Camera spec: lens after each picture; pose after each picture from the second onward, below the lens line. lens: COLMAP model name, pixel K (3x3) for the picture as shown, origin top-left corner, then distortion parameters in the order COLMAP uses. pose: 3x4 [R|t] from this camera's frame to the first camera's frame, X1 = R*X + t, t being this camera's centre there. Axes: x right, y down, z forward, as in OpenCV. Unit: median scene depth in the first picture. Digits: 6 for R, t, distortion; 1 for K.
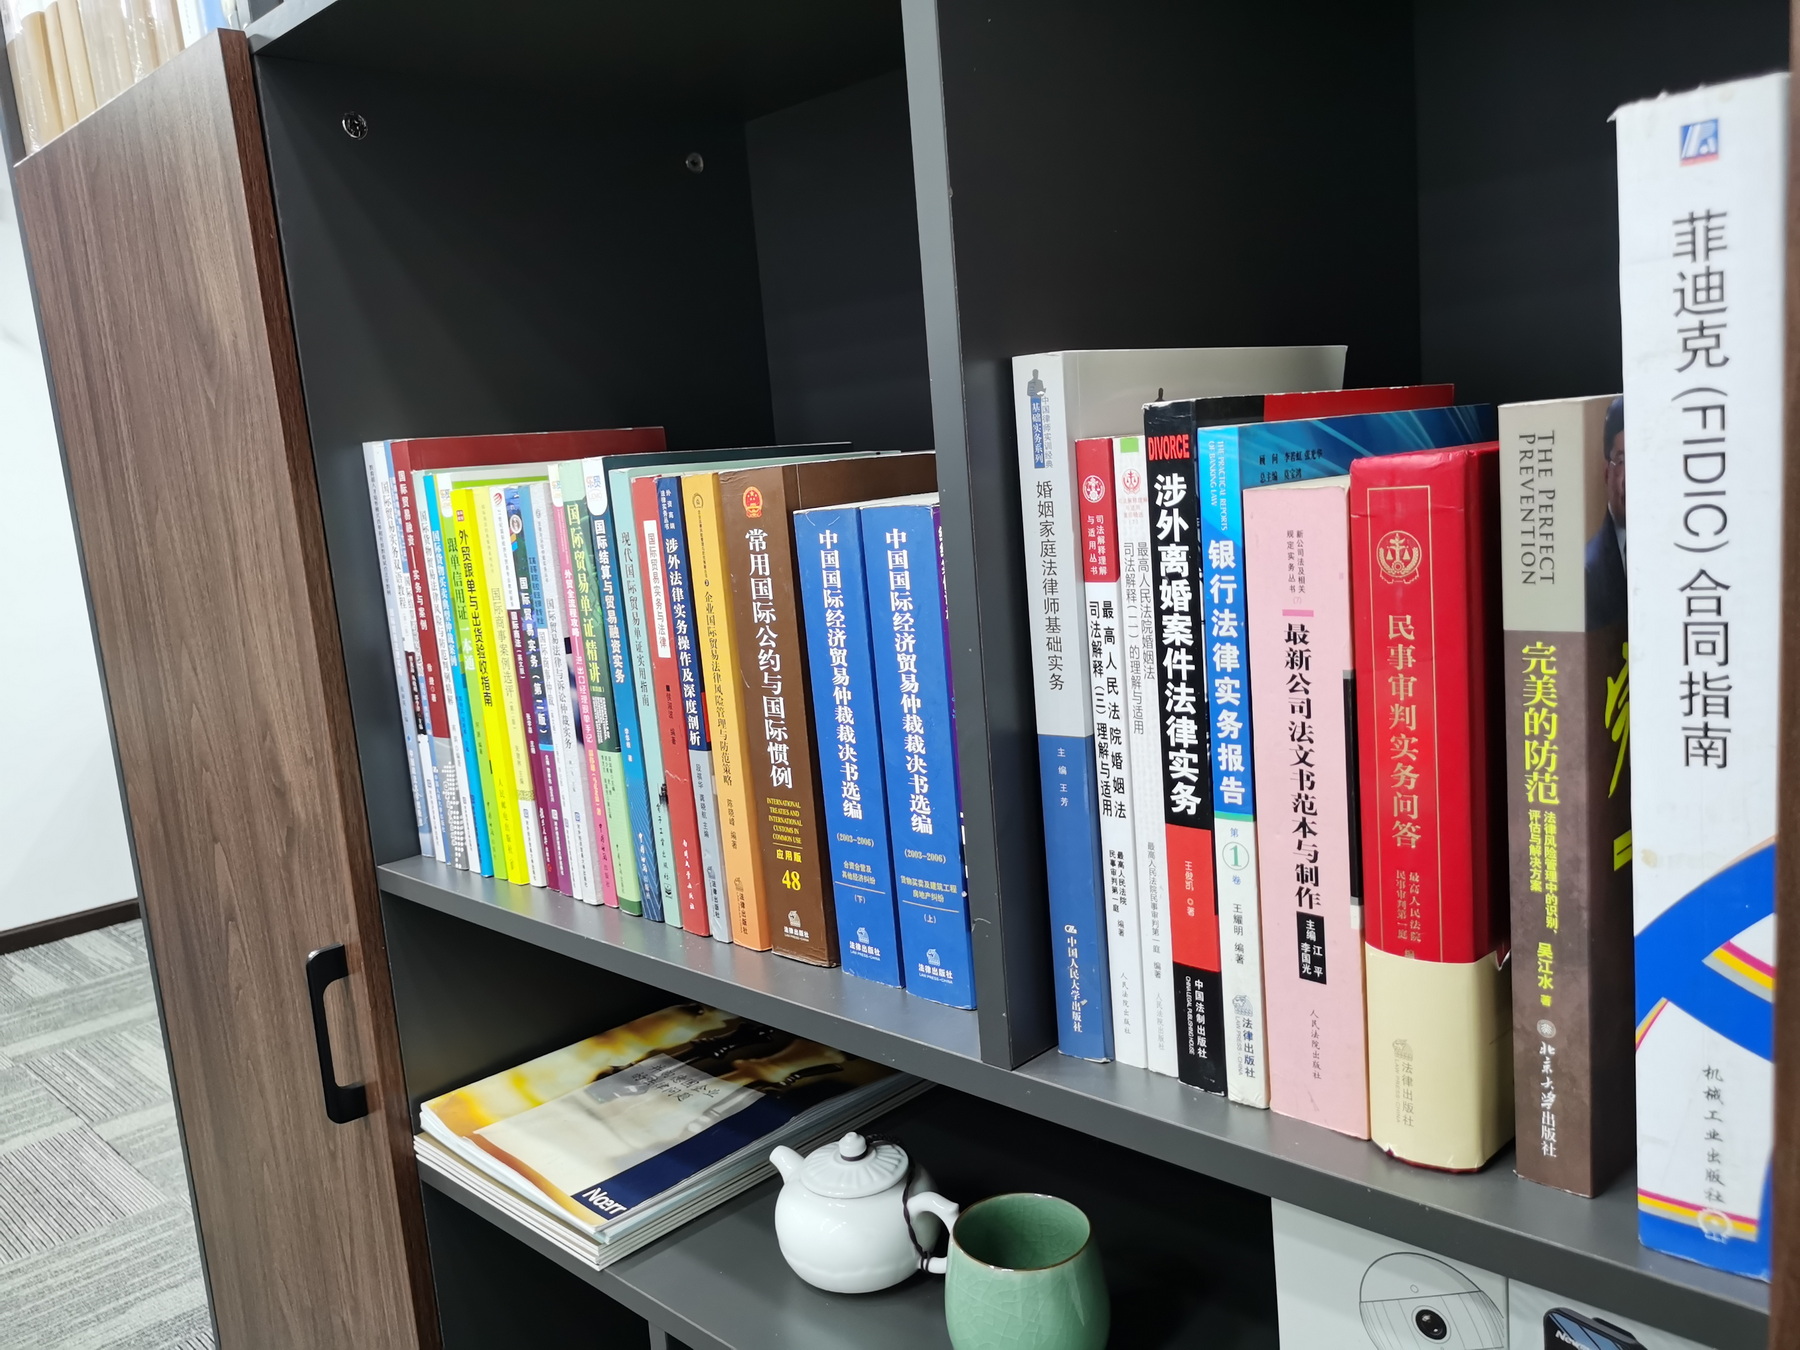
lens RADIAL K [[1393.4, 0, 900.0], [0, 1393.4, 675.0], [0, 0, 1]] dist [0.034414, -0.040535]
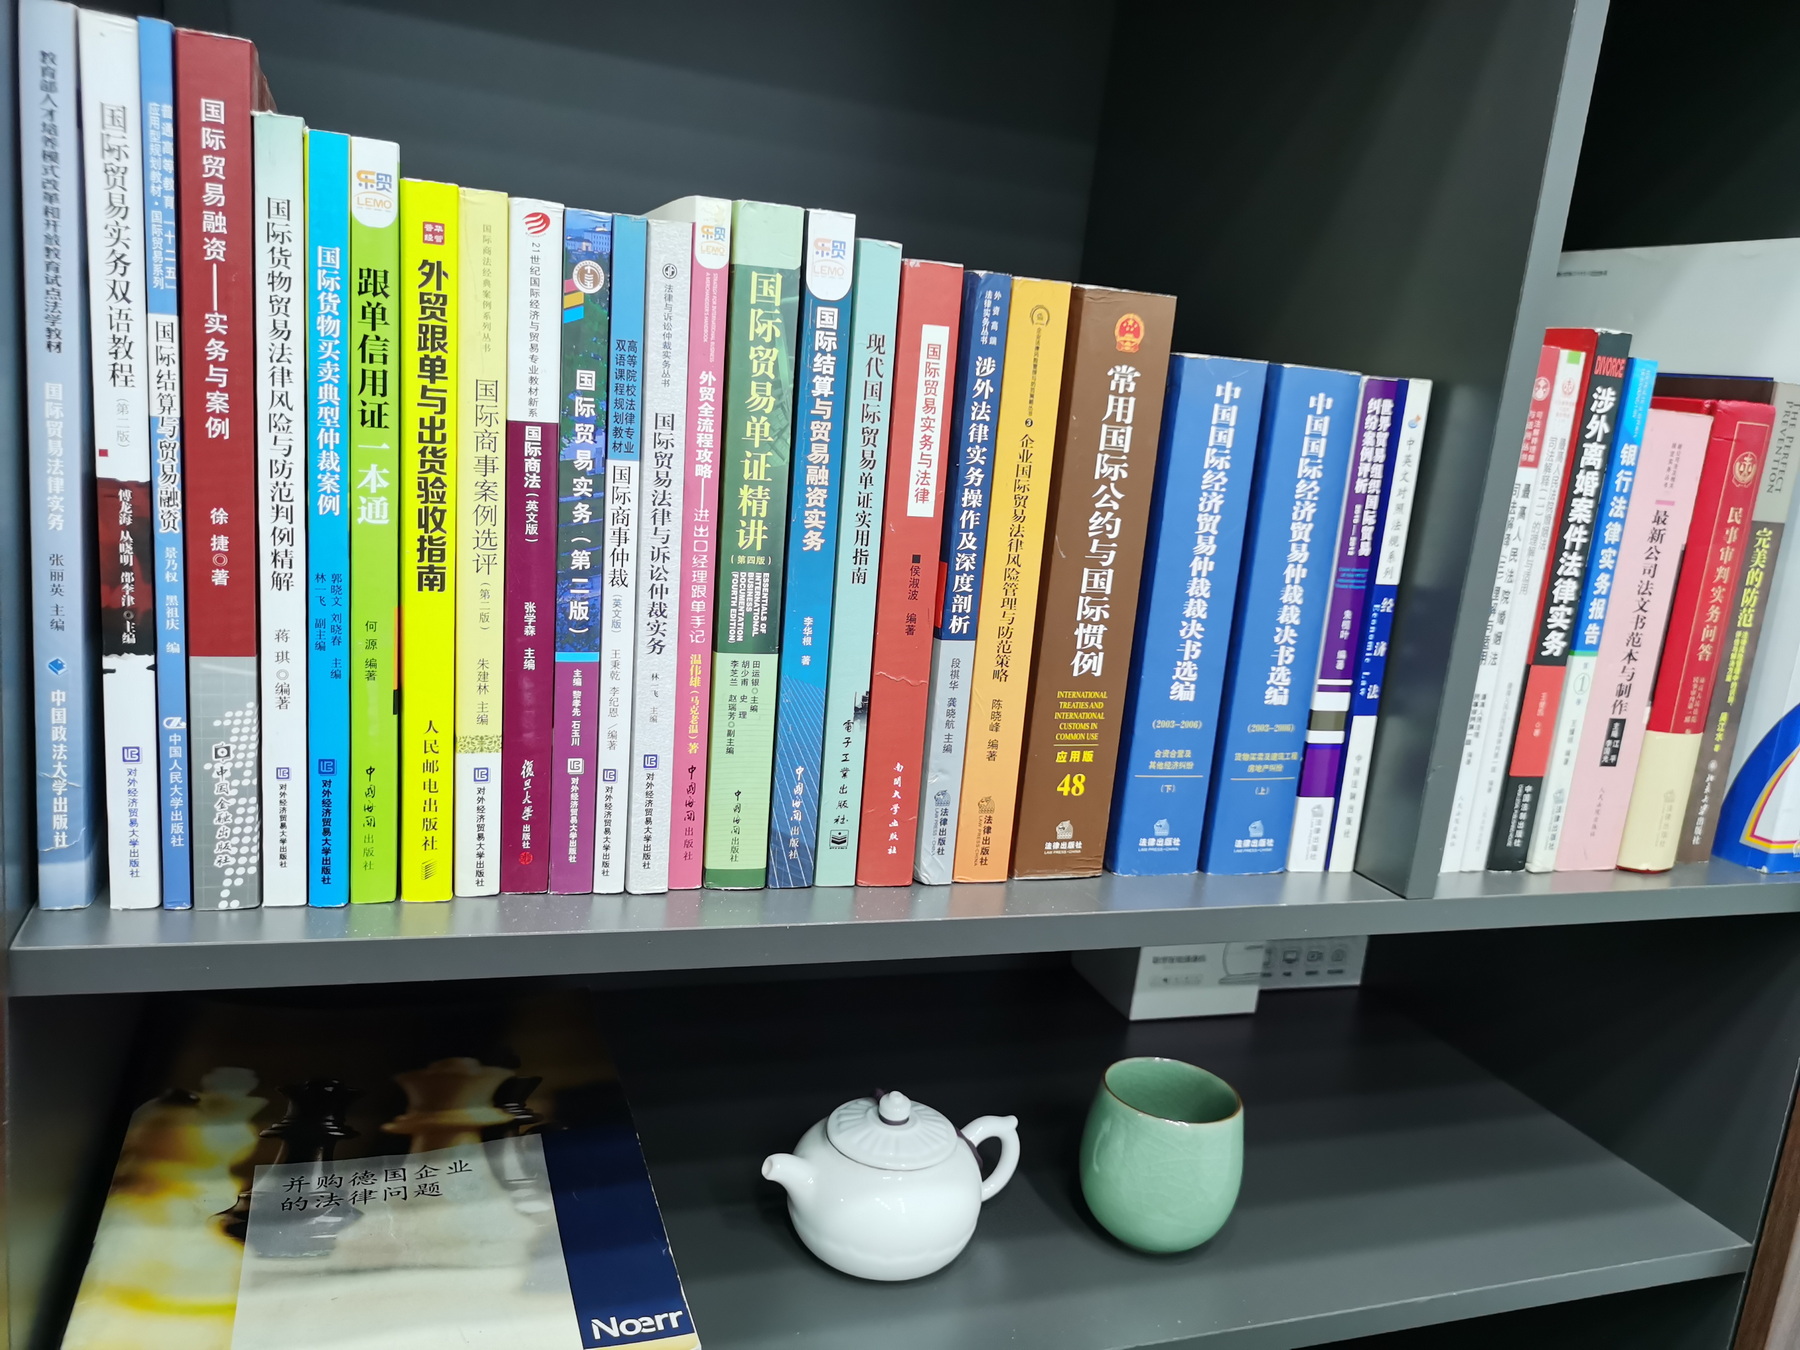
lens RADIAL K [[1364.5, 0, 900.0], [0, 1364.5, 675.0], [0, 0, 1]] dist [0.029619, -0.037889]
pose [[0.427598, -0.058192, 0.902094, -0.896699], [0.002522, 0.997999, 0.063183, 0.027408], [-0.903965, -0.024742, 0.426889, 0.759053]]
